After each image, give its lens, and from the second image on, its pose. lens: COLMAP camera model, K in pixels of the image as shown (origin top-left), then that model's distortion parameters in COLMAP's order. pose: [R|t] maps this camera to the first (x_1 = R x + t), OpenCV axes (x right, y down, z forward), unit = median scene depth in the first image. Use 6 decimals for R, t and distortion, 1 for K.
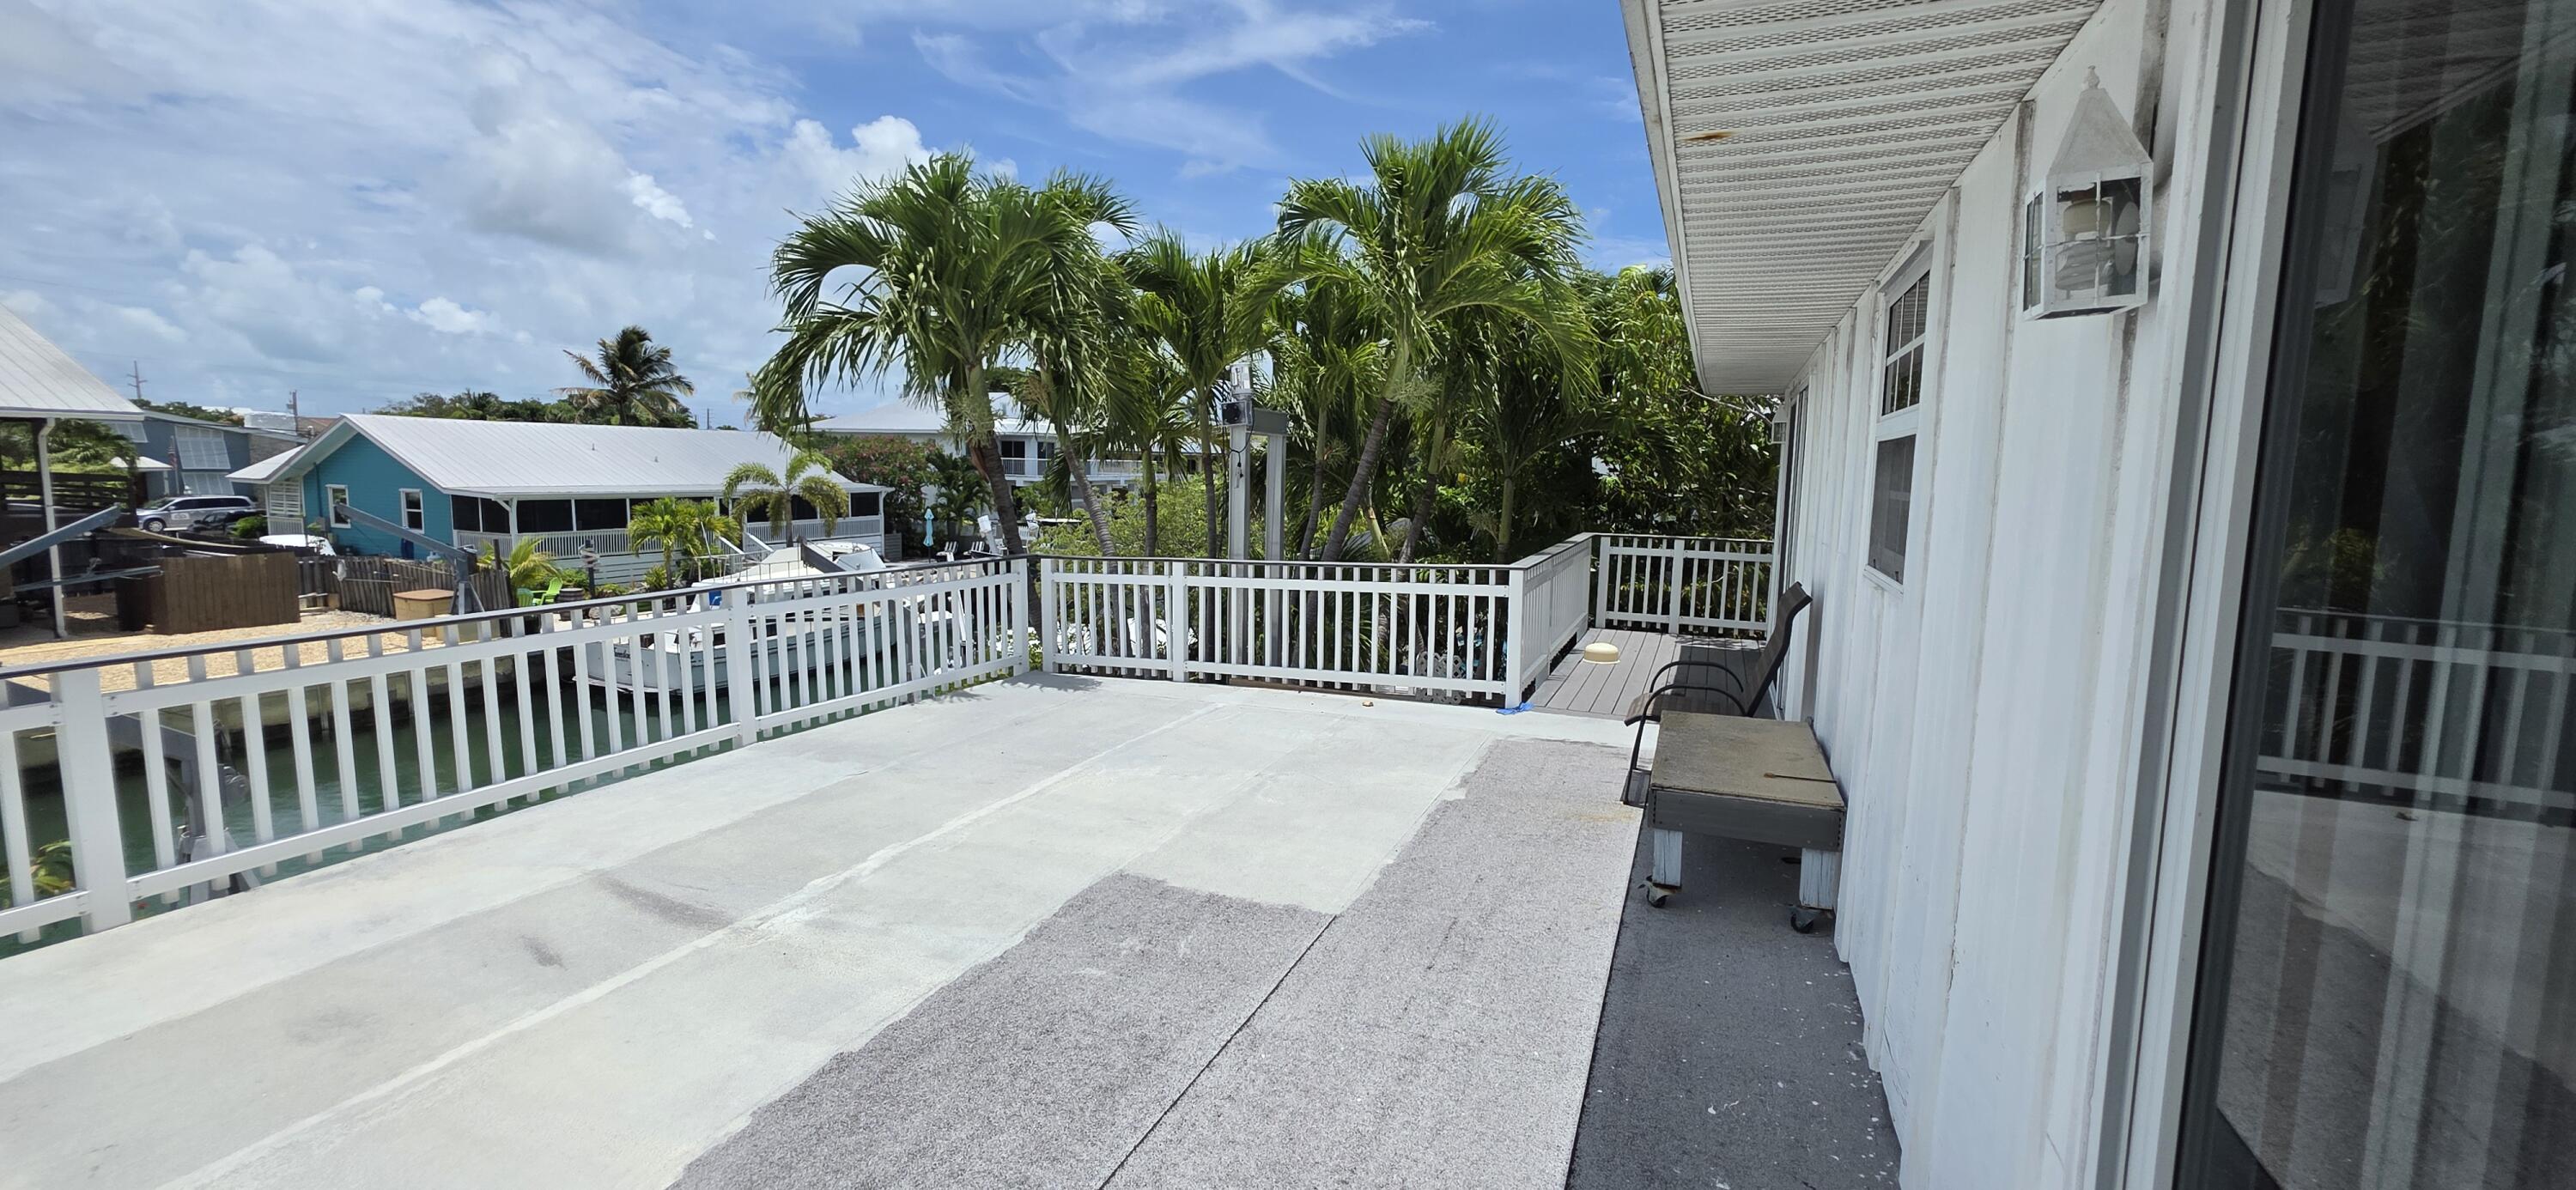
lens RADIAL K [[1032.1, 0, 1300.4], [0, 1032.1, 589.2], [0, 0, 1]] dist [0.002814, -0.000192]
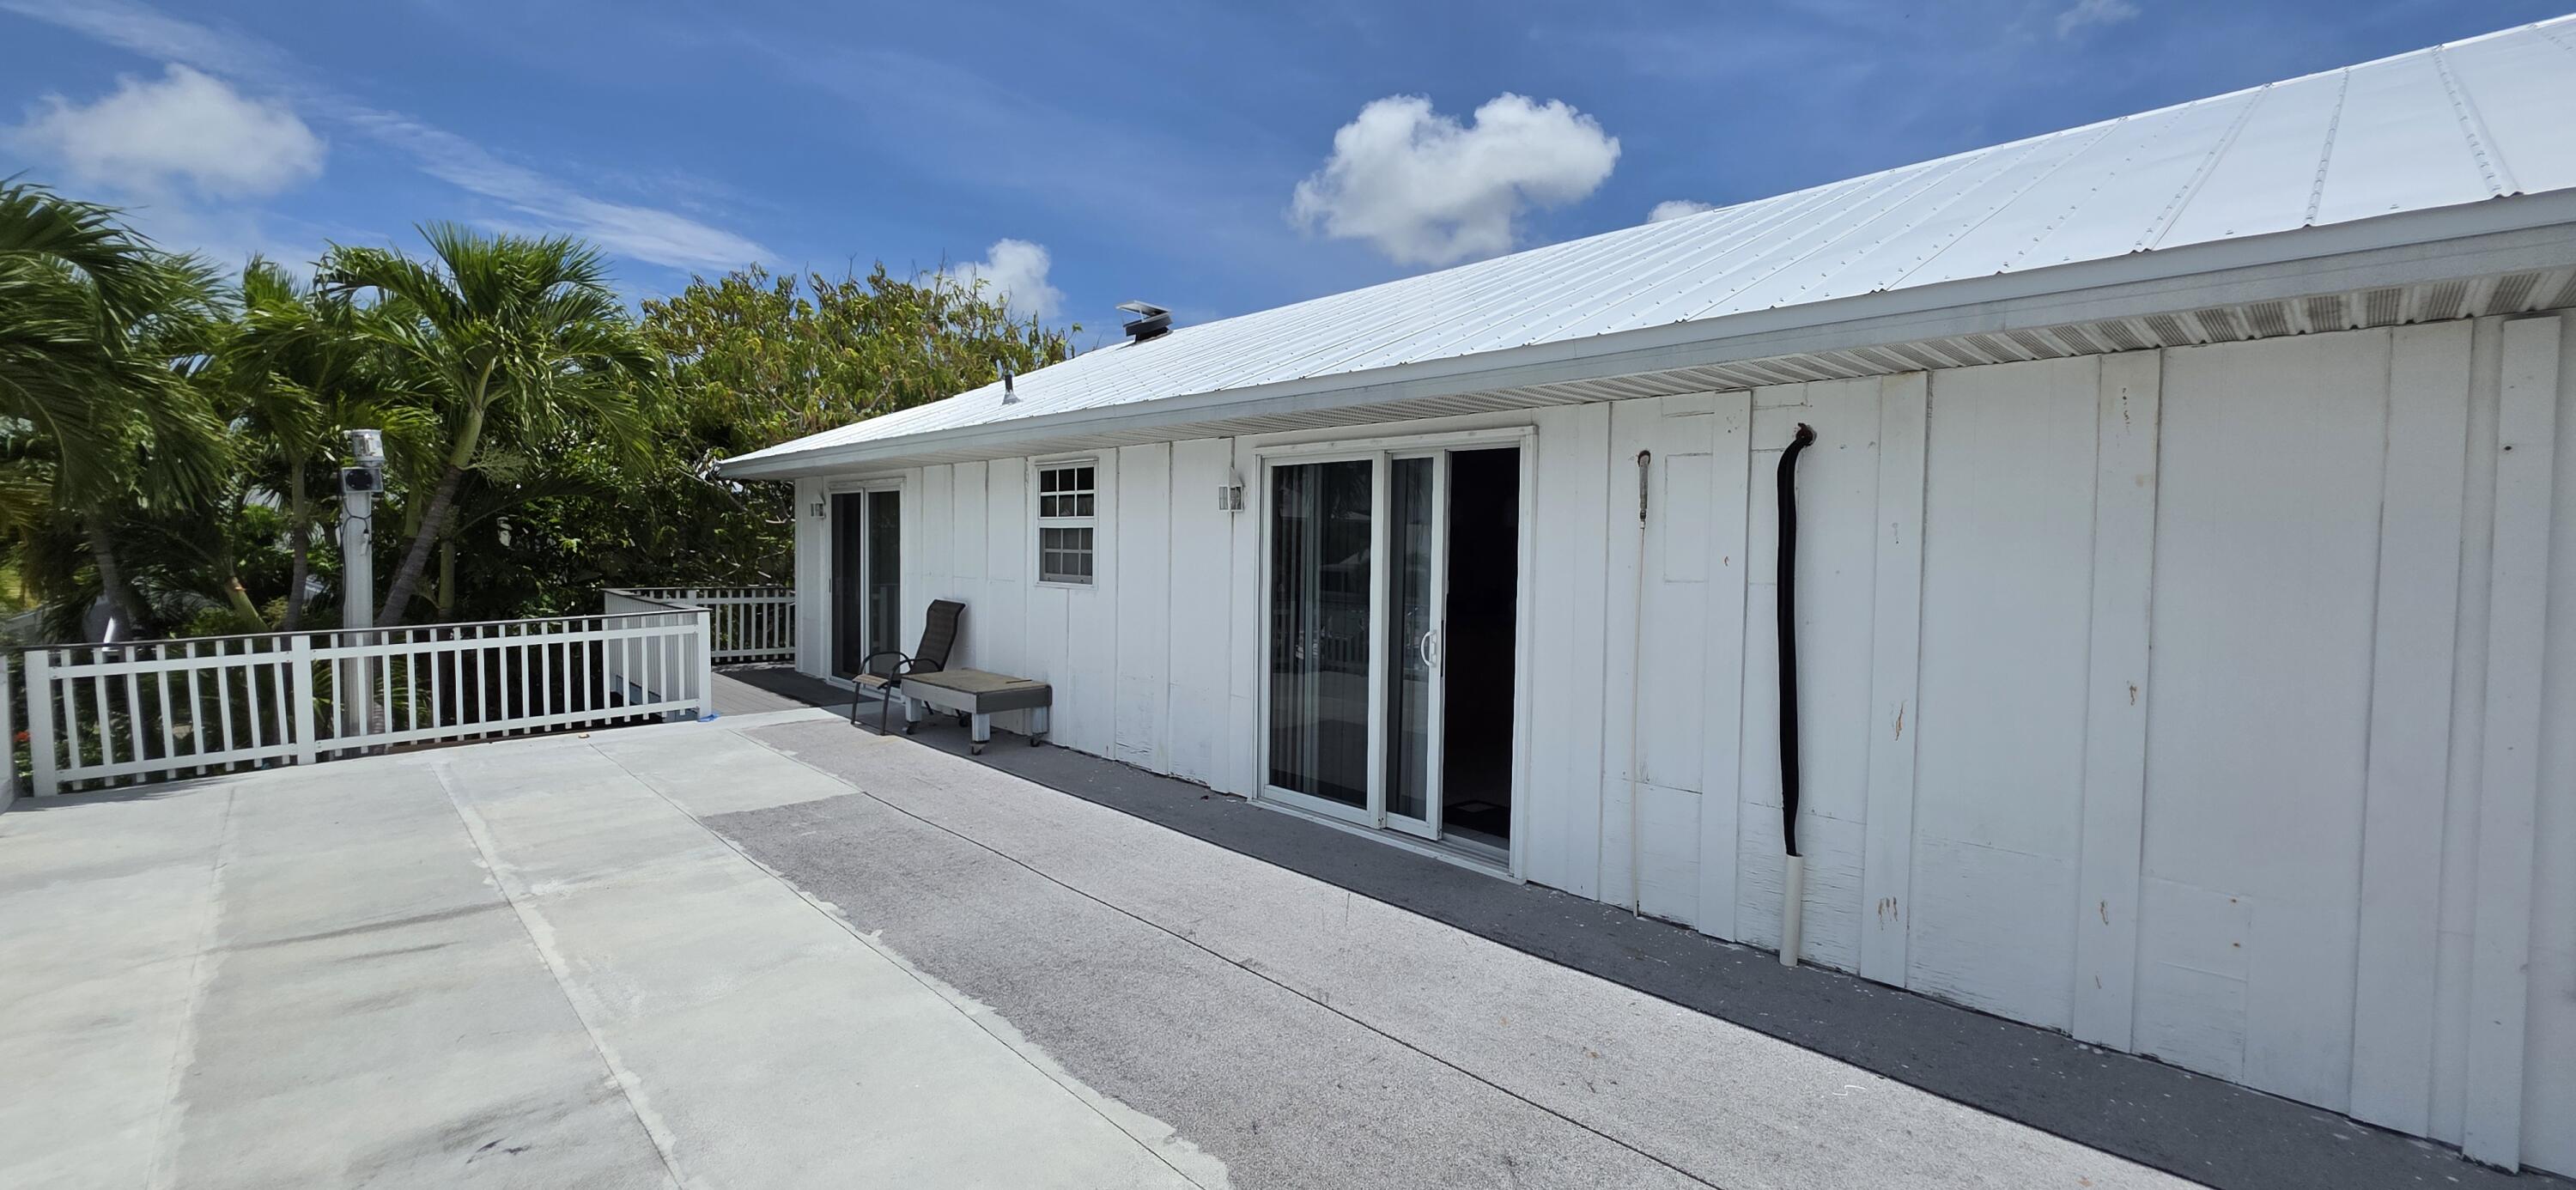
lens RADIAL K [[1032.1, 0, 1289.1], [0, 1032.1, 583.7], [0, 0, 1]] dist [0.002814, -0.000192]
pose [[0.420034, -0.053268, 0.905944, -1.295986], [0.098989, 0.995009, 0.012609, 0.009965], [-0.902094, 0.084382, 0.423210, -0.458957]]
